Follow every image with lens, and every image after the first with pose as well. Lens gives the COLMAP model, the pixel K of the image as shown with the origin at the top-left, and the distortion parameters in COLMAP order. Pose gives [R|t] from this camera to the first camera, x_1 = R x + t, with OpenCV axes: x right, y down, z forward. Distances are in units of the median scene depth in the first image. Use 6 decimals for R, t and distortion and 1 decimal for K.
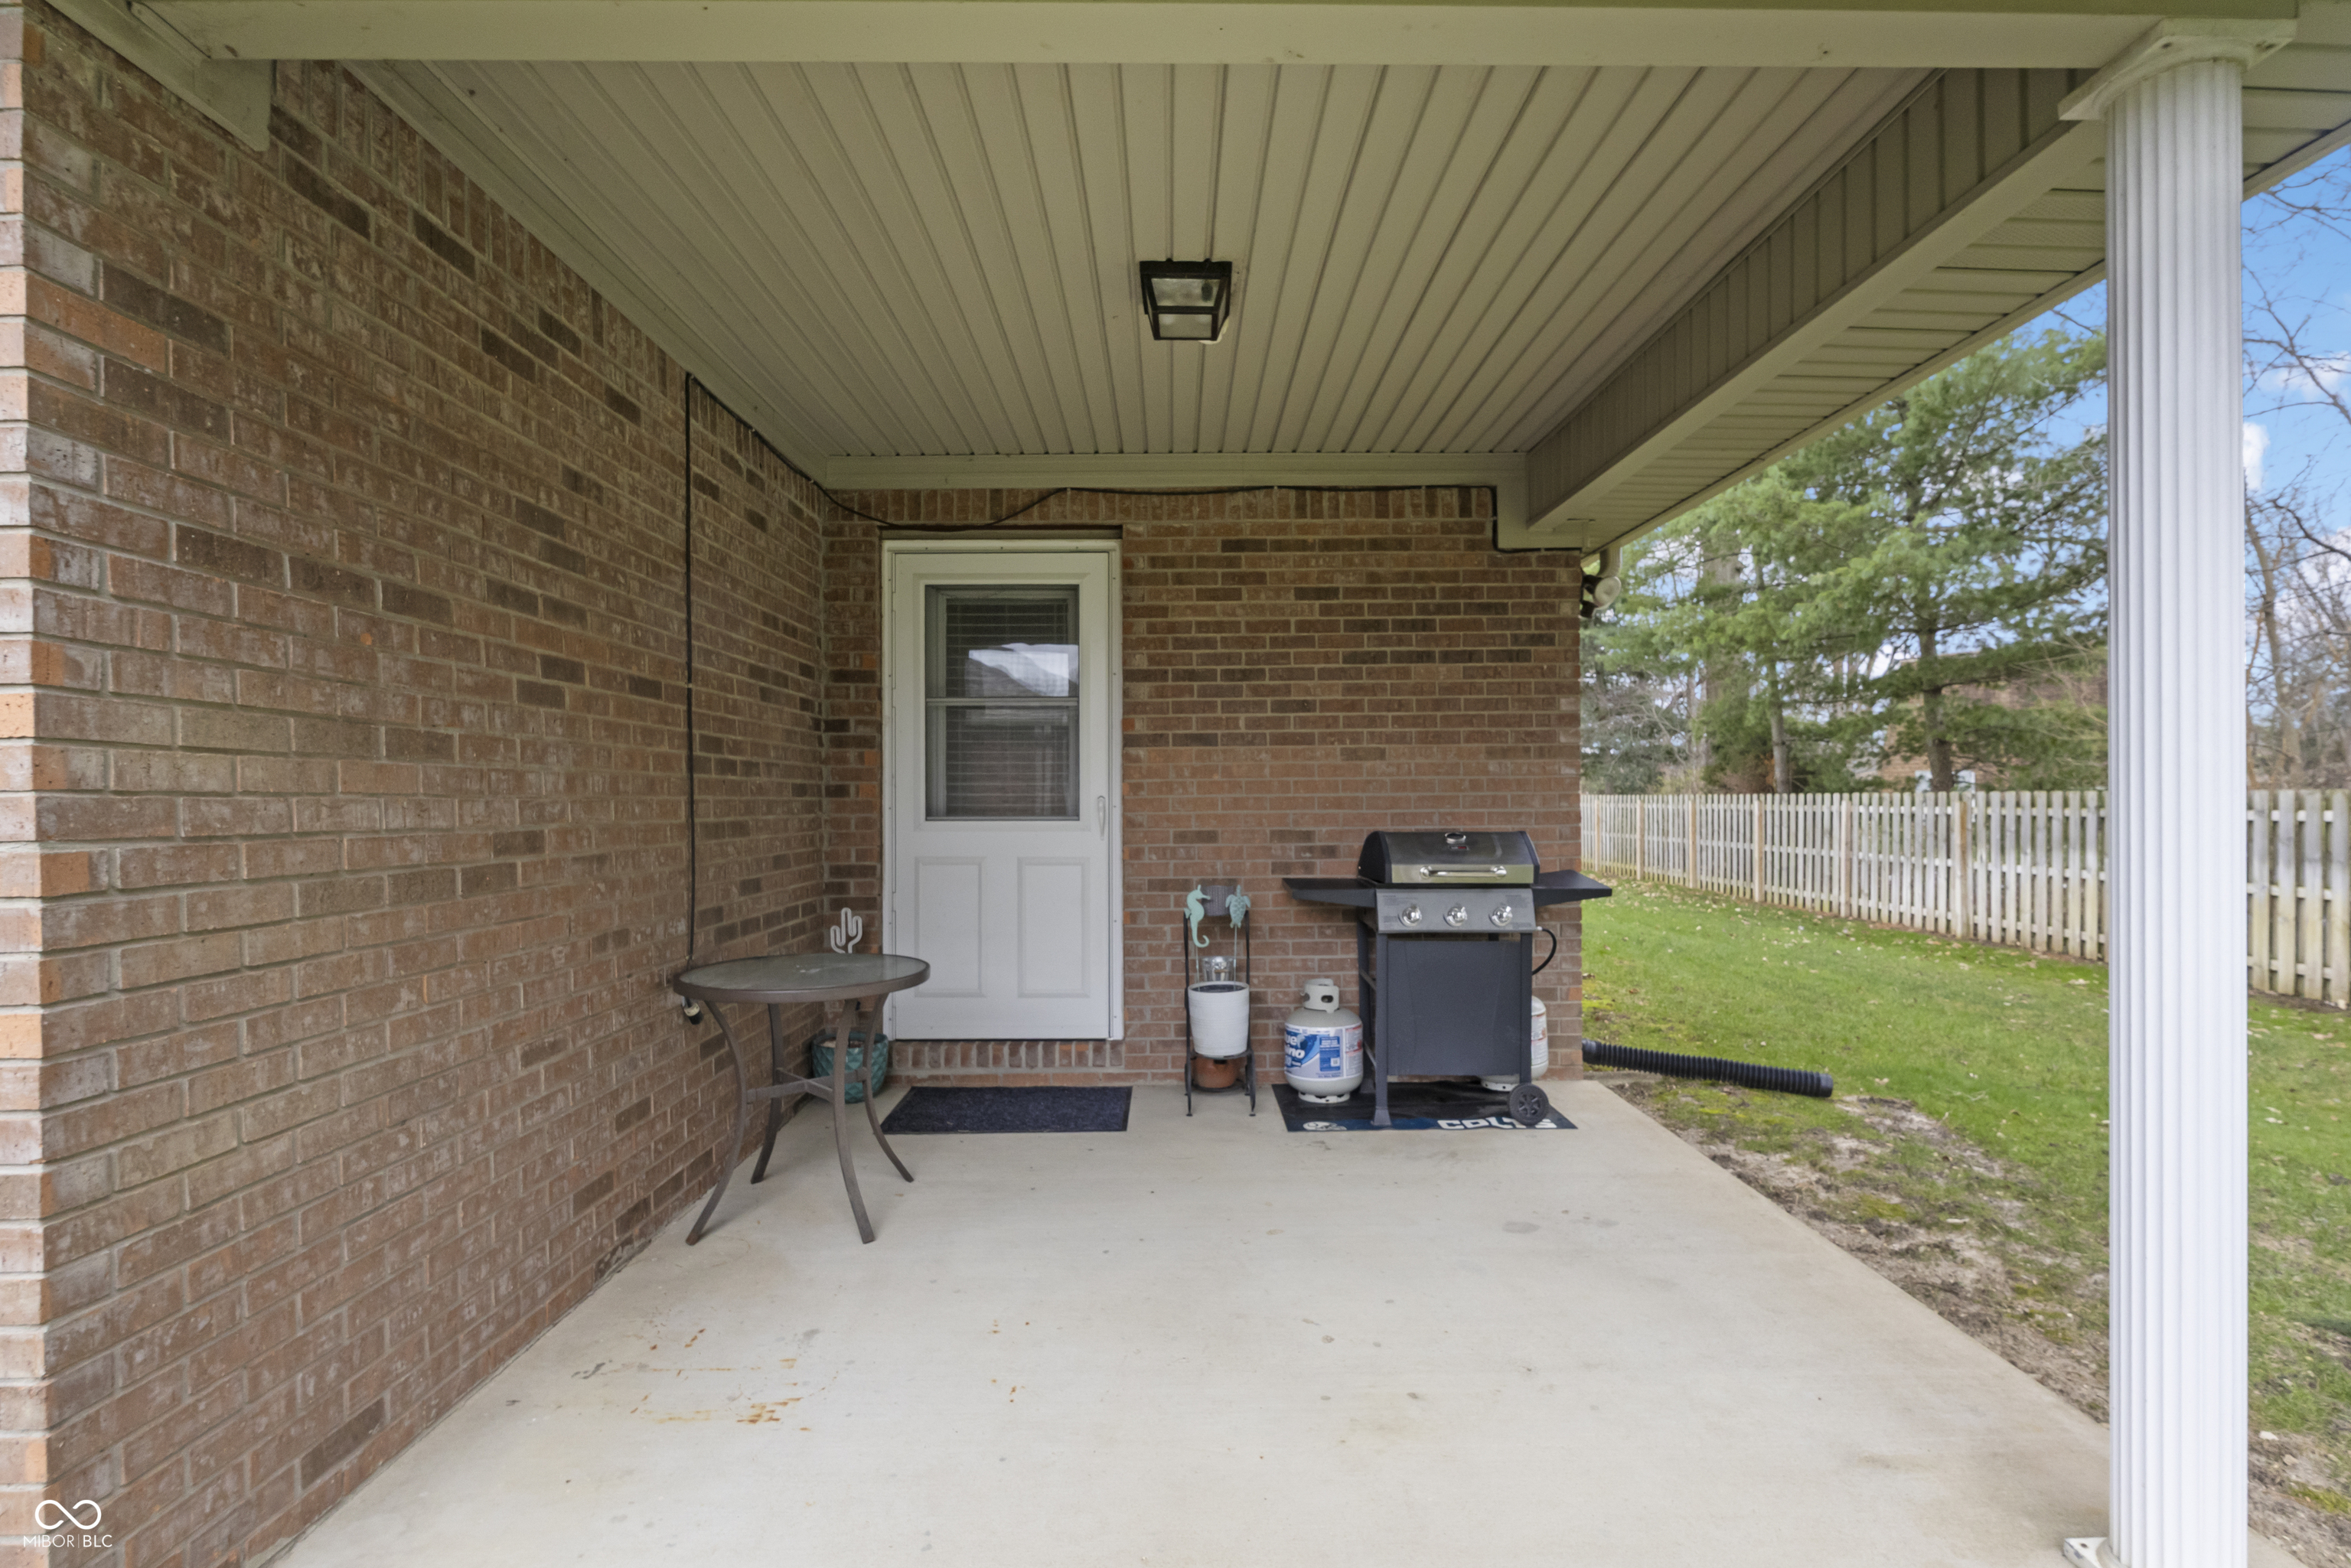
lens RADIAL K [[1096.3, 0, 1176.0], [0, 1096.3, 779.7], [0, 0, 1]] dist [-0.001274, 0.000008]
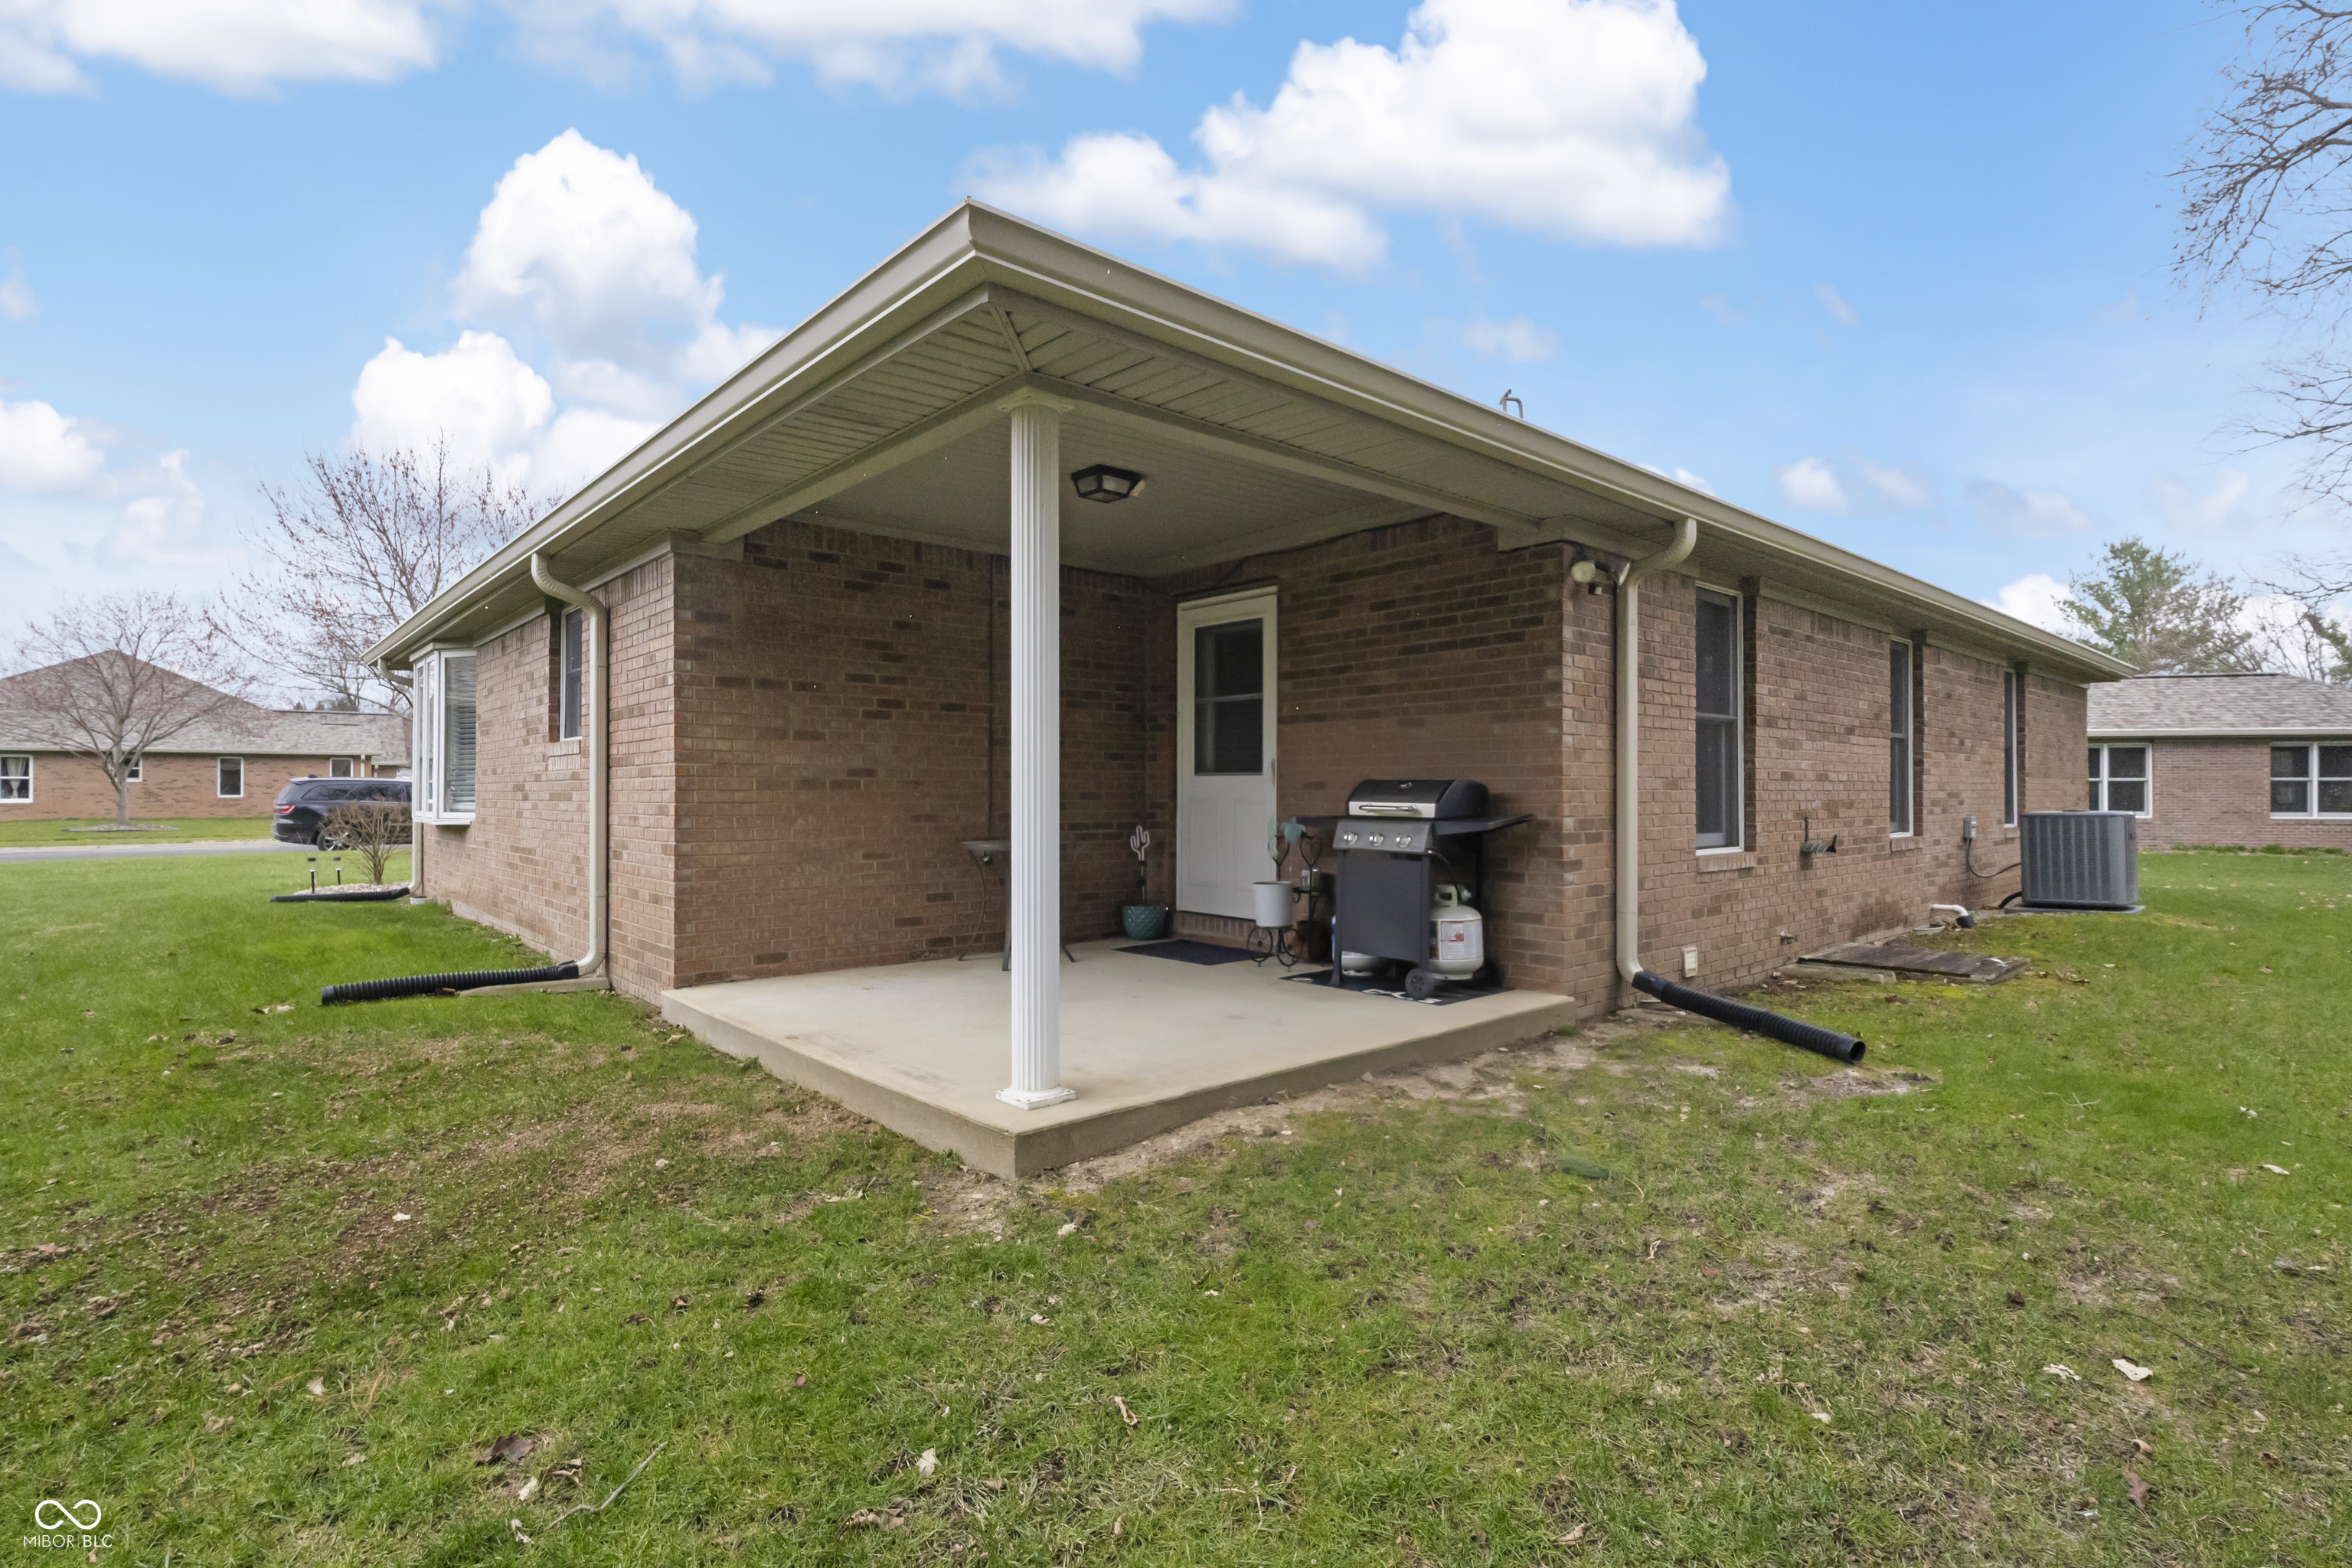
lens RADIAL K [[1102.9, 0, 1158.2], [0, 1102.9, 746.9], [0, 0, 1]] dist [-0.001327, 0.000752]
pose [[0.652954, -0.022757, -0.757056, 1.513442], [0.007652, 0.999696, -0.023451, 0.052218], [0.757359, 0.009519, 0.652929, -0.144116]]
